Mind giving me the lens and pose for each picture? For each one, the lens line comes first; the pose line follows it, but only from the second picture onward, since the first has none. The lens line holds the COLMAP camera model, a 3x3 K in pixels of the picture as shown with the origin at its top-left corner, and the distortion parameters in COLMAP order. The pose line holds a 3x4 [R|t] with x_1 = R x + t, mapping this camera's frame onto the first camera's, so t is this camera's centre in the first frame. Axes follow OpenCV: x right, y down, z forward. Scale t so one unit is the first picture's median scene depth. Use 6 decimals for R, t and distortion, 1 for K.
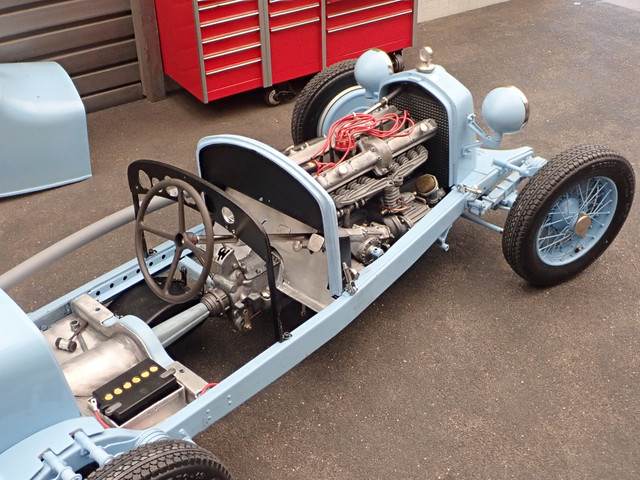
lens RADIAL K [[793.6, 0, 320.0], [0, 793.6, 240.0], [0, 0, 1]] dist [-0.043944, 0.039930]
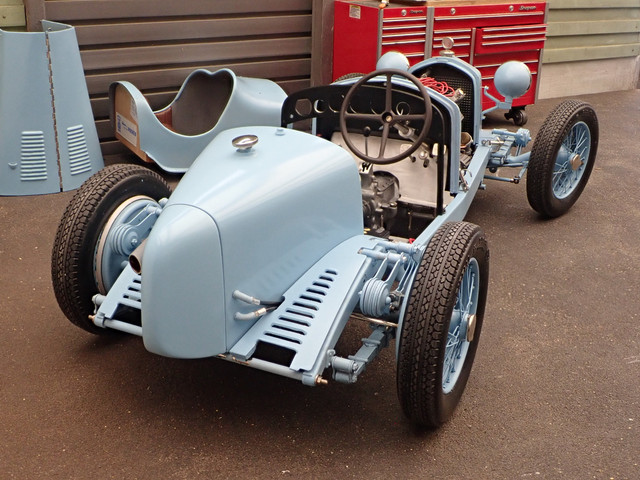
lens RADIAL K [[793.6, 0, 320.0], [0, 793.6, 240.0], [0, 0, 1]] dist [-0.043944, 0.039930]
pose [[0.944924, -0.074523, 0.318693, -0.572102], [0.143896, 0.969167, -0.200023, 0.352523], [-0.293960, 0.234865, 0.926513, -0.082242]]
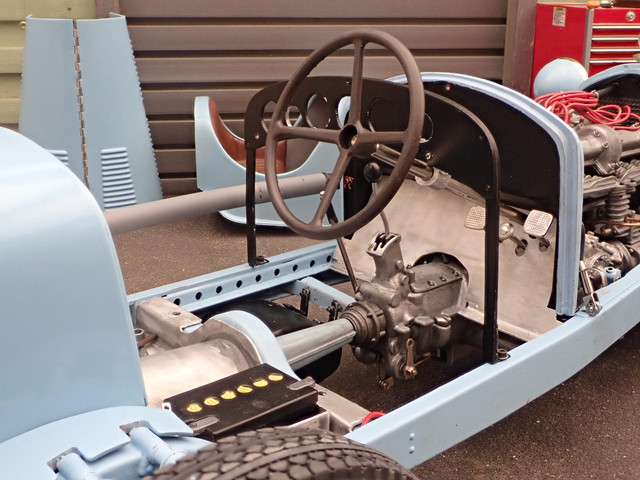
lens RADIAL K [[793.6, 0, 320.0], [0, 793.6, 240.0], [0, 0, 1]] dist [-0.043944, 0.039930]
pose [[0.996331, 0.055316, -0.065308, -0.128028], [-0.071761, 0.955768, -0.285234, 0.195615], [0.046641, 0.288874, 0.956230, 0.383581]]
